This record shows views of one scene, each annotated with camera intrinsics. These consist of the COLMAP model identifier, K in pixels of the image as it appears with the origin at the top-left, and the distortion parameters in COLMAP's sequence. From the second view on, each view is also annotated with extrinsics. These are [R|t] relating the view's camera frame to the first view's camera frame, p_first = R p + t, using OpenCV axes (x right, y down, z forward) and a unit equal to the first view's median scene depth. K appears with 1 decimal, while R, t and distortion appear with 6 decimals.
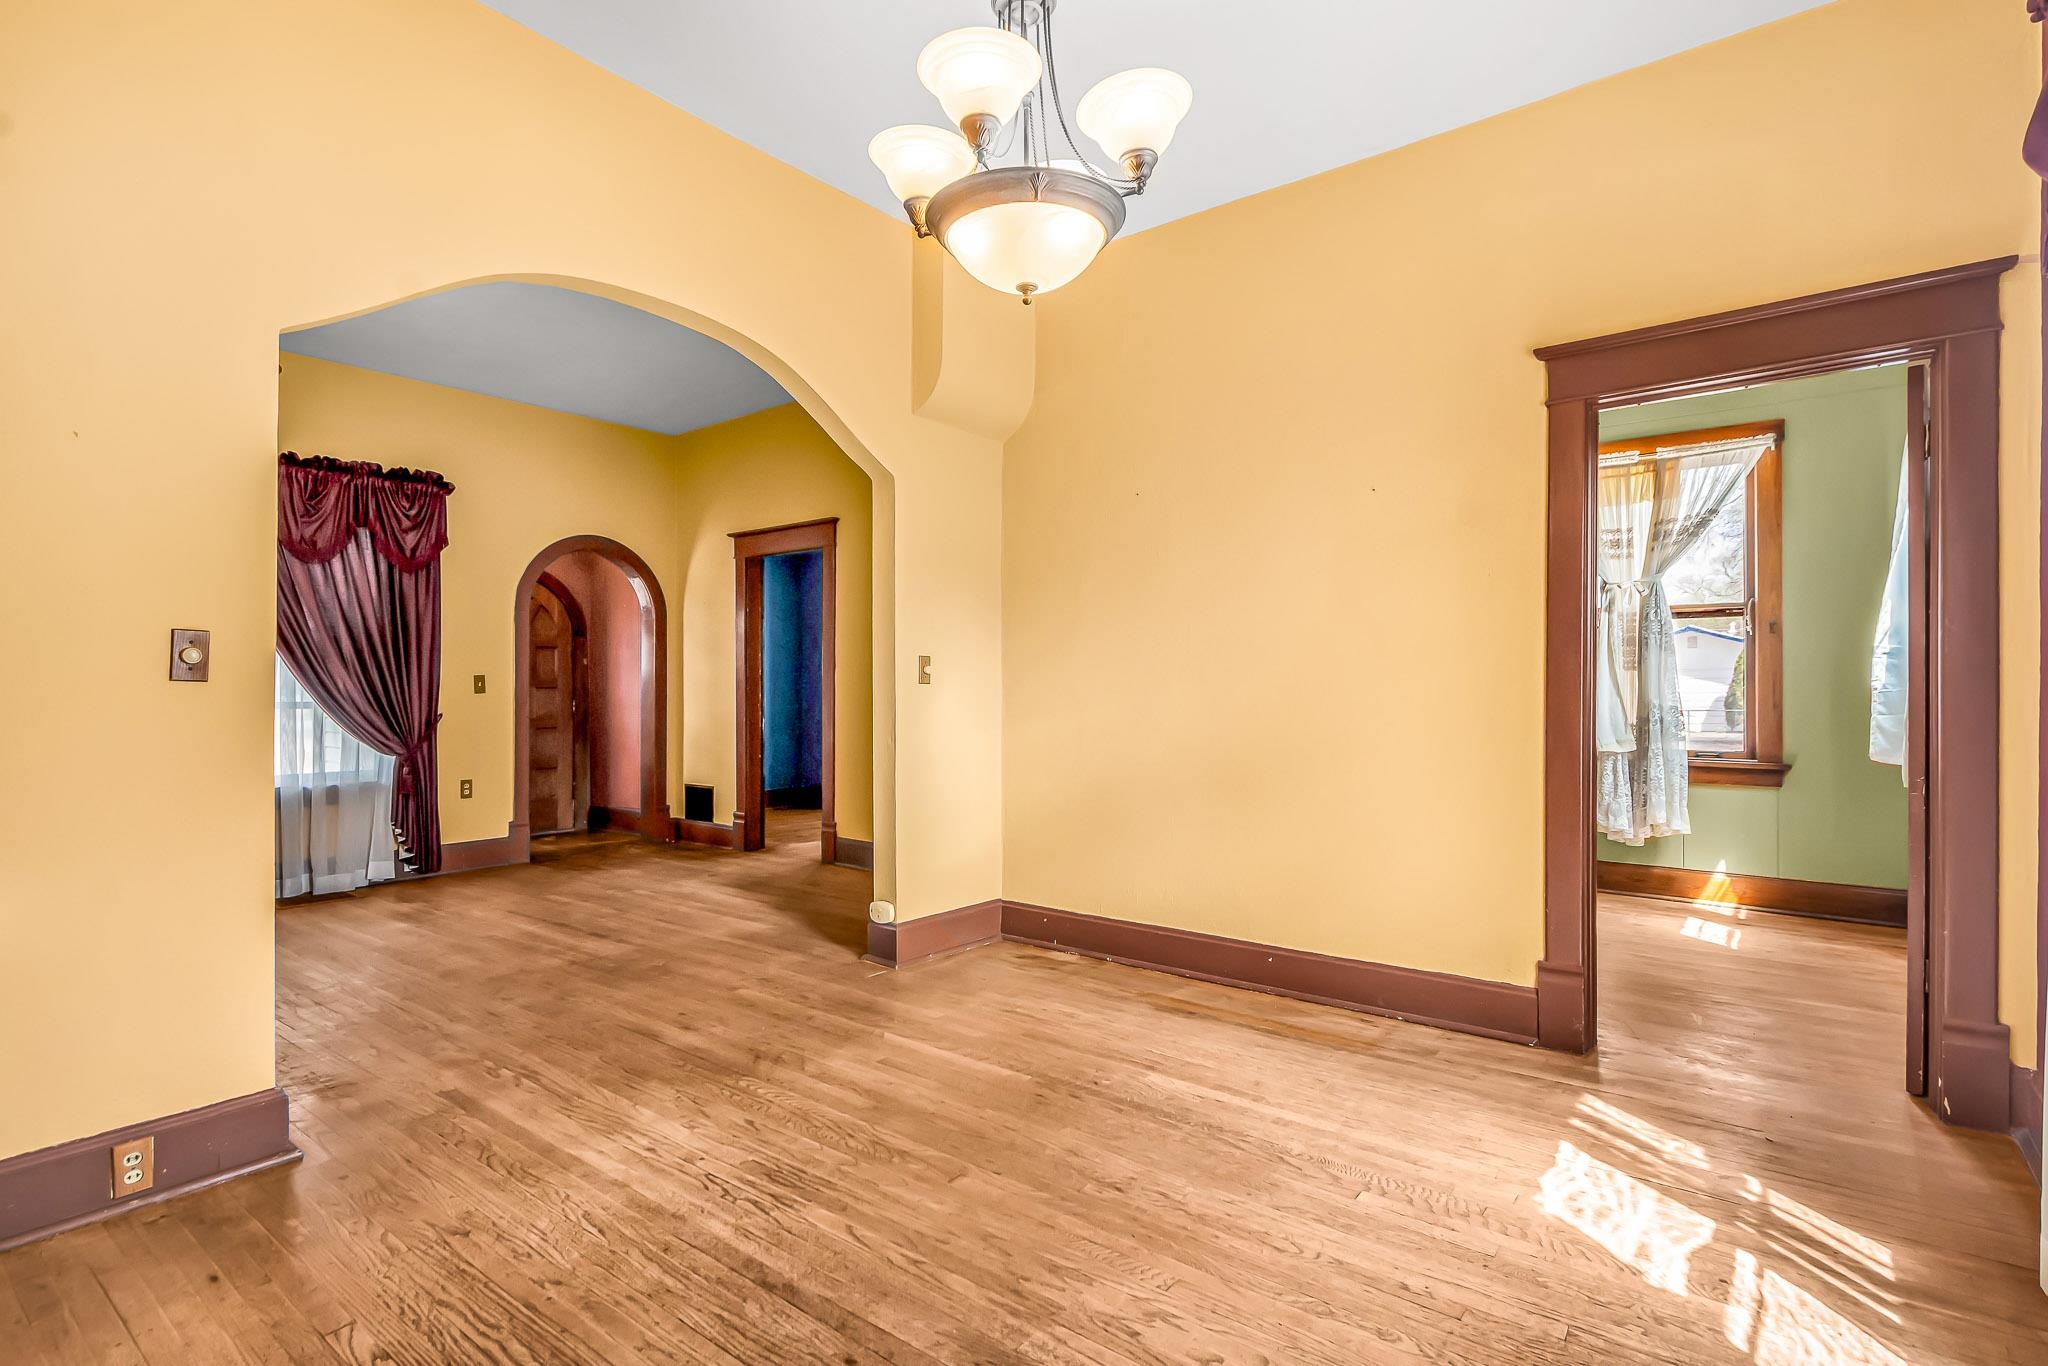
lens RADIAL K [[977.1, 0, 1020.9], [0, 977.1, 690.8], [0, 0, 1]] dist [-0.001411, -0.000116]
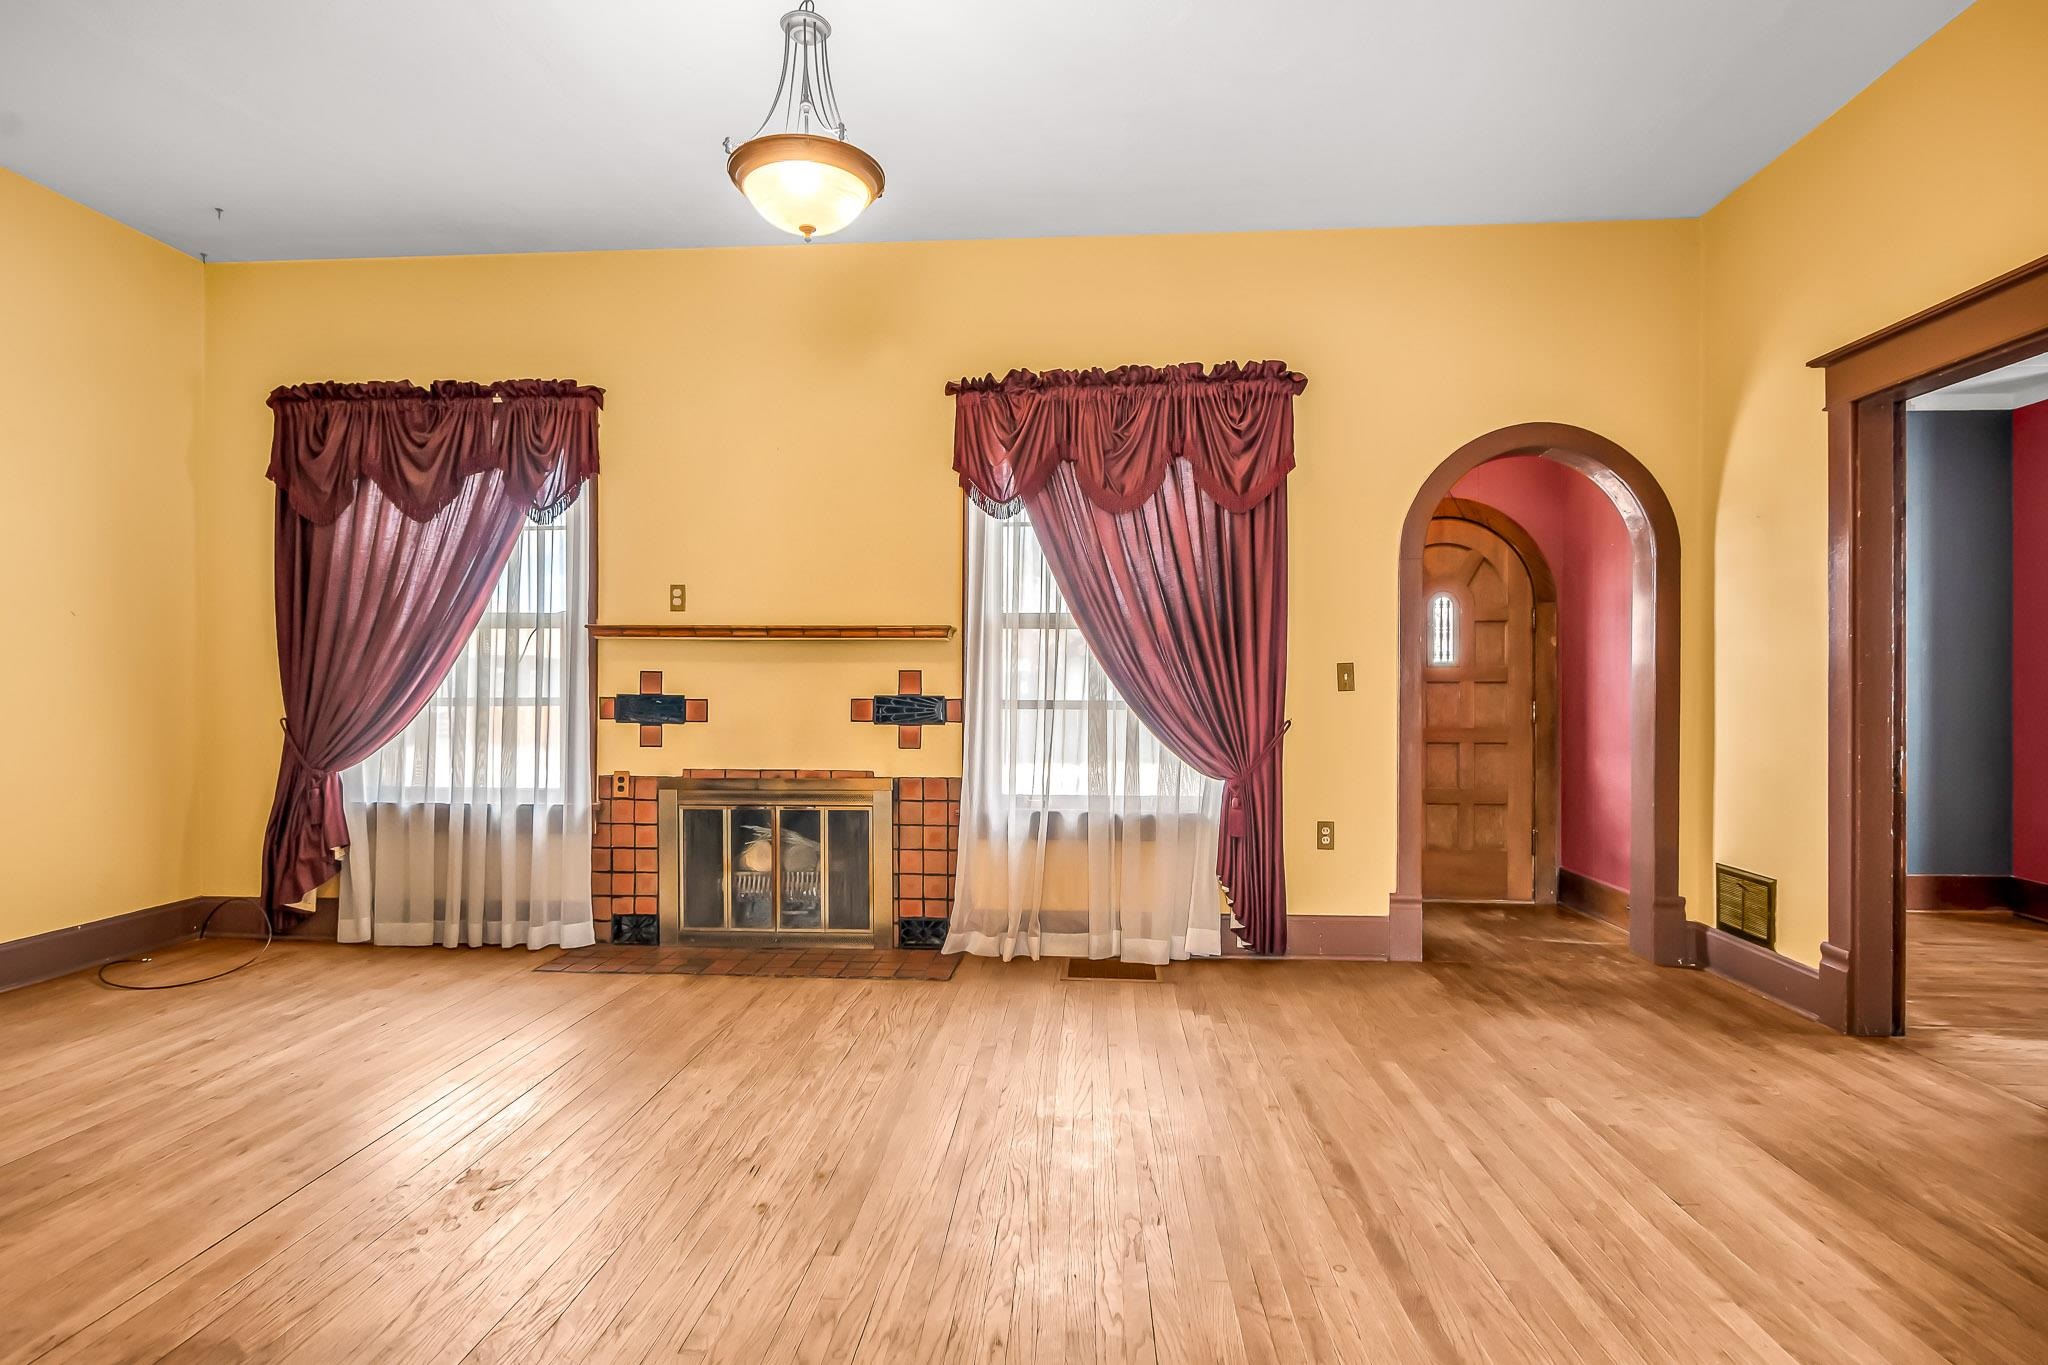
lens RADIAL K [[1028.8, 0, 1024.0], [0, 1028.8, 682.5], [0, 0, 1]] dist [0.002373, 0.000464]
pose [[0.556321, 0.002323, -0.830964, -0.115101], [-0.006119, 0.999980, -0.001301, -0.000859], [0.830945, 0.005808, 0.556325, 0.494794]]
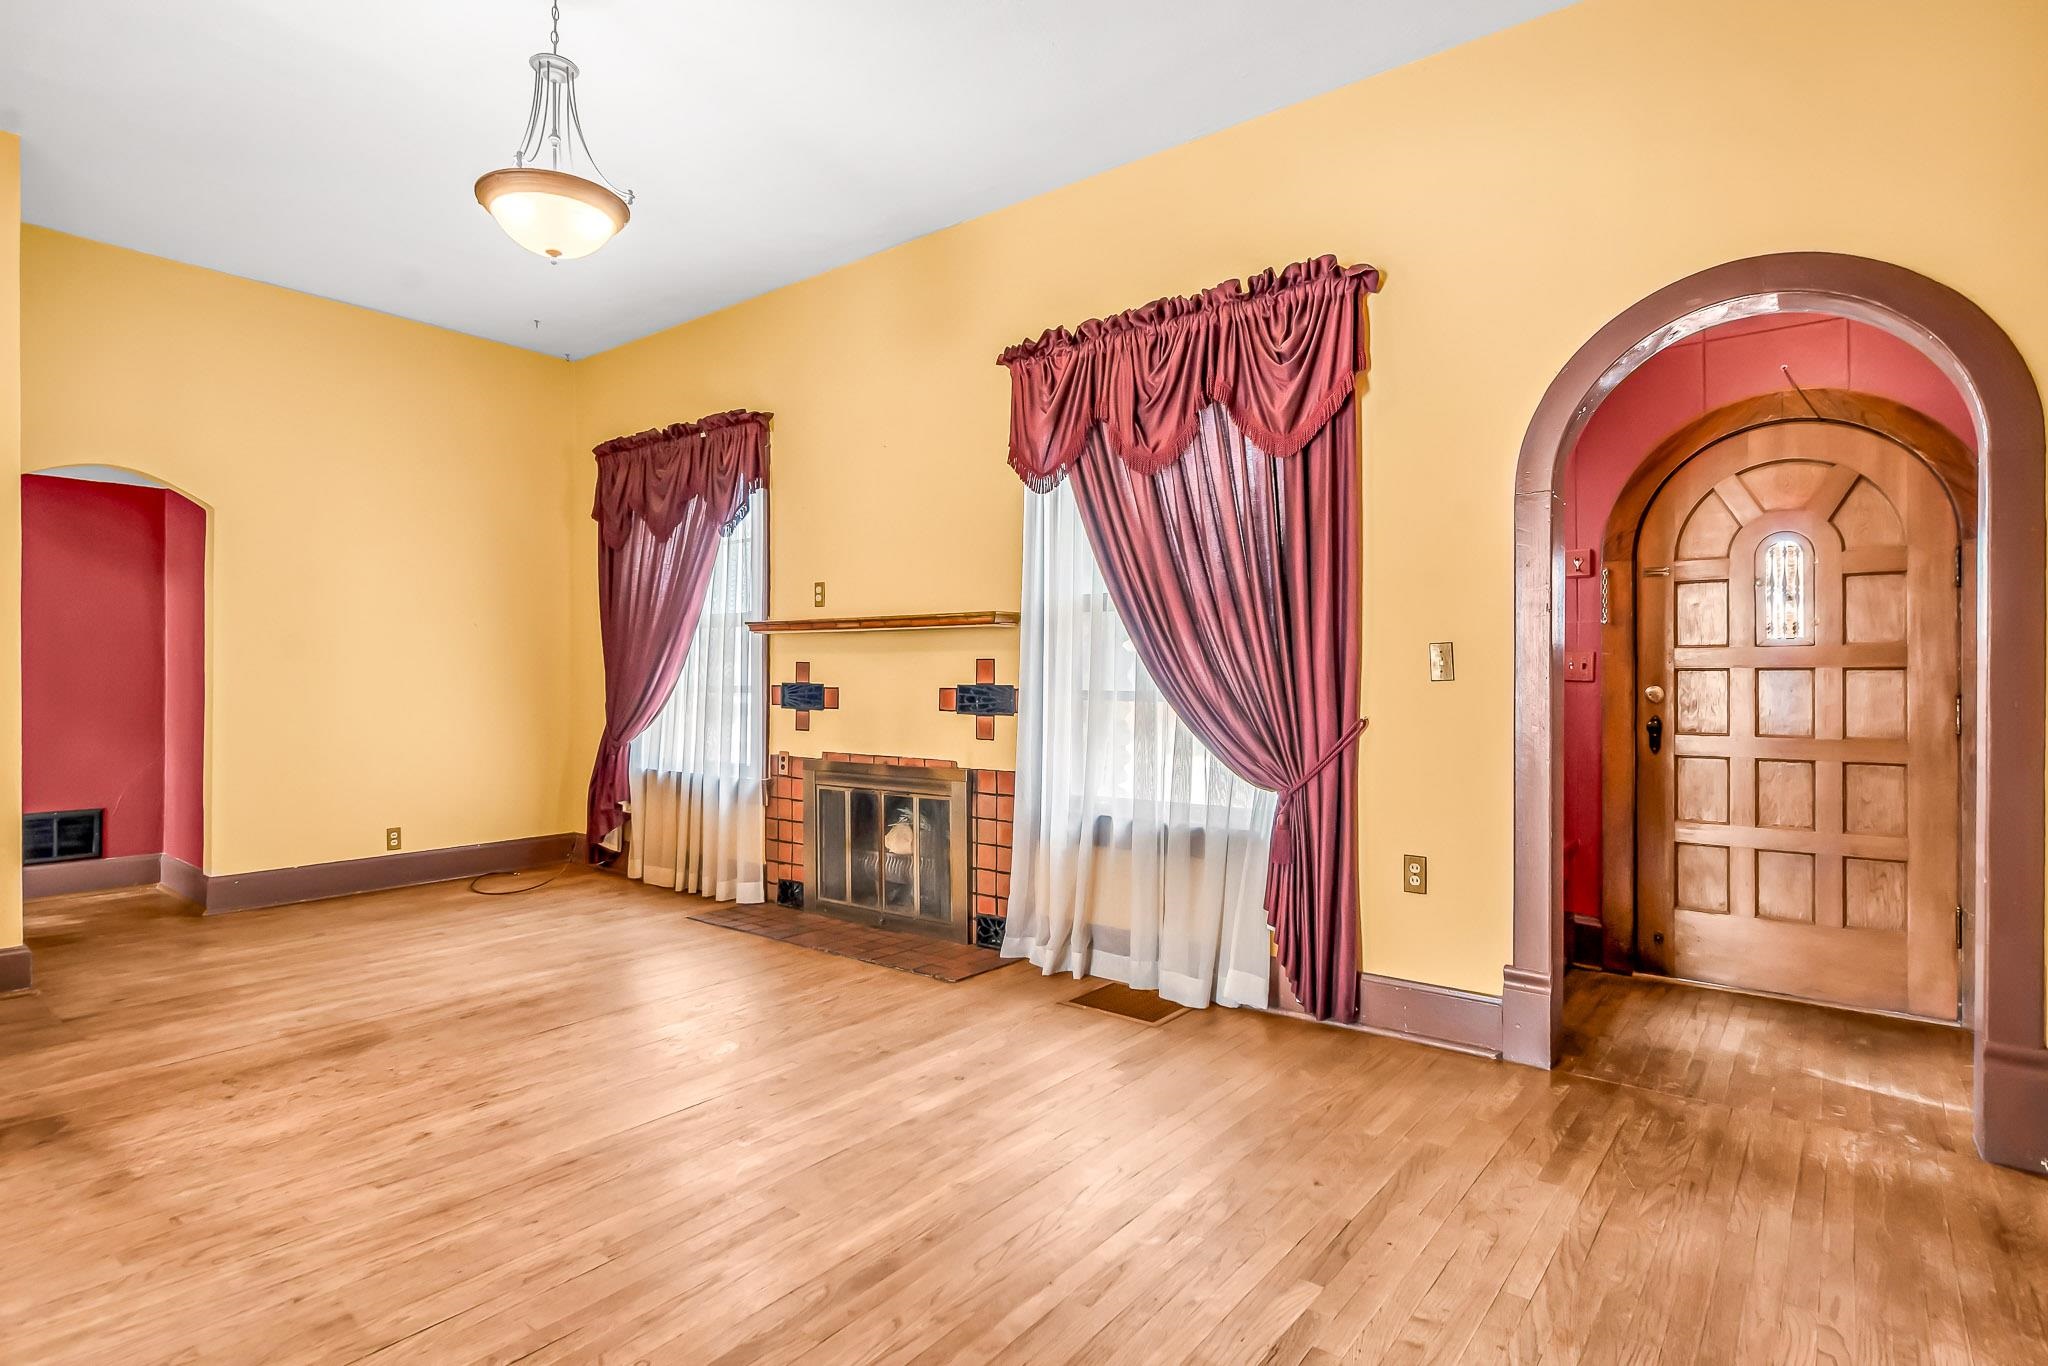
lens RADIAL K [[1035.5, 0, 1027.9], [0, 1035.5, 673.8], [0, 0, 1]] dist [-0.001176, -0.000258]
pose [[0.002133, 0.000570, -0.999998, -0.050927], [-0.004496, 0.999990, 0.000560, -0.000109], [0.999988, 0.004495, 0.002136, 0.896695]]
